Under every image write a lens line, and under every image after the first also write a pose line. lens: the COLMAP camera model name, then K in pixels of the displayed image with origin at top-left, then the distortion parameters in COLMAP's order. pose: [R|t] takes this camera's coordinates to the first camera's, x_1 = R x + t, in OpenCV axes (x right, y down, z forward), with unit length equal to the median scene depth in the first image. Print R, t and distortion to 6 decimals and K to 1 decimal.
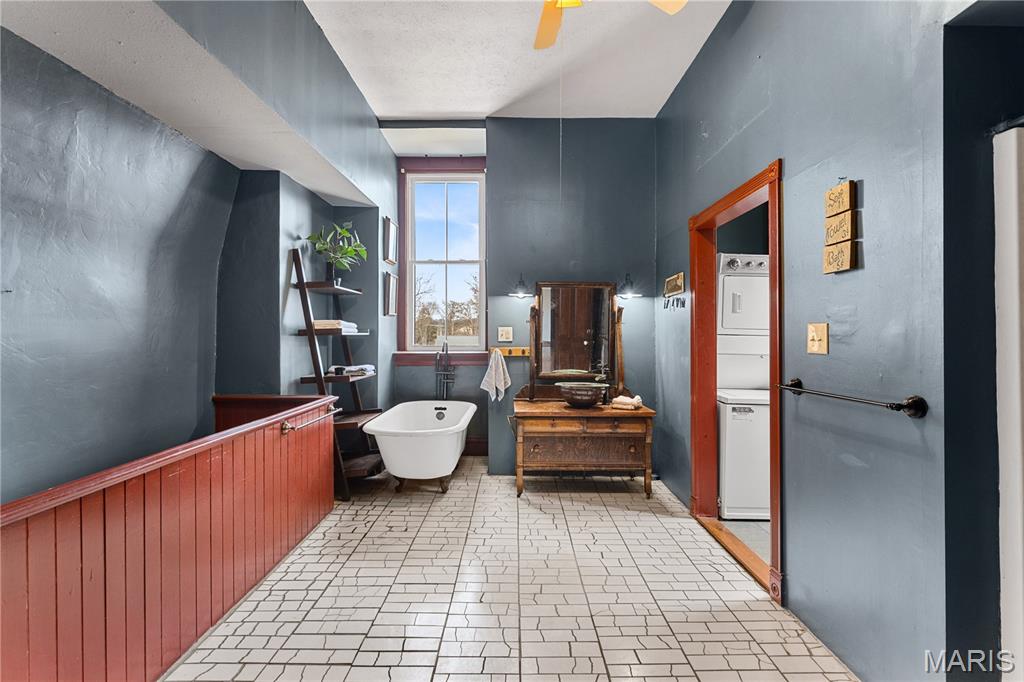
lens RADIAL K [[467.5, 0, 514.5], [0, 467.5, 337.4], [0, 0, 1]] dist [-0.000990, 0.000484]
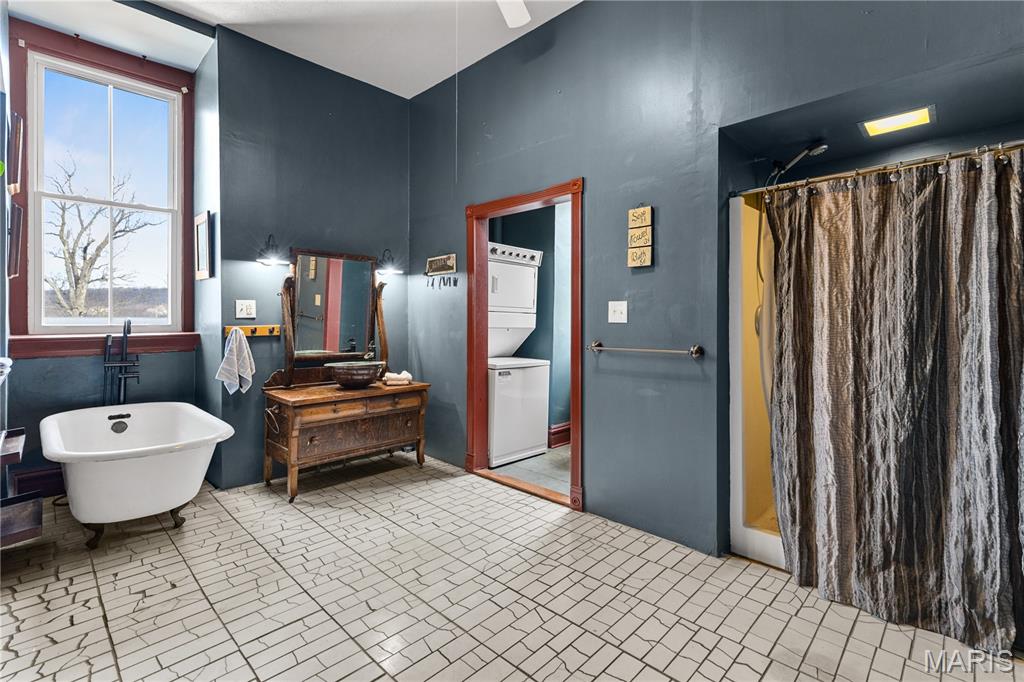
lens RADIAL K [[467.5, 0, 527.1], [0, 467.5, 324.4], [0, 0, 1]] dist [-0.000990, 0.000484]
pose [[0.690748, -0.011470, 0.723005, -0.320568], [0.001670, 0.999897, 0.014267, 0.010617], [-0.723094, -0.008648, 0.690696, 0.121644]]
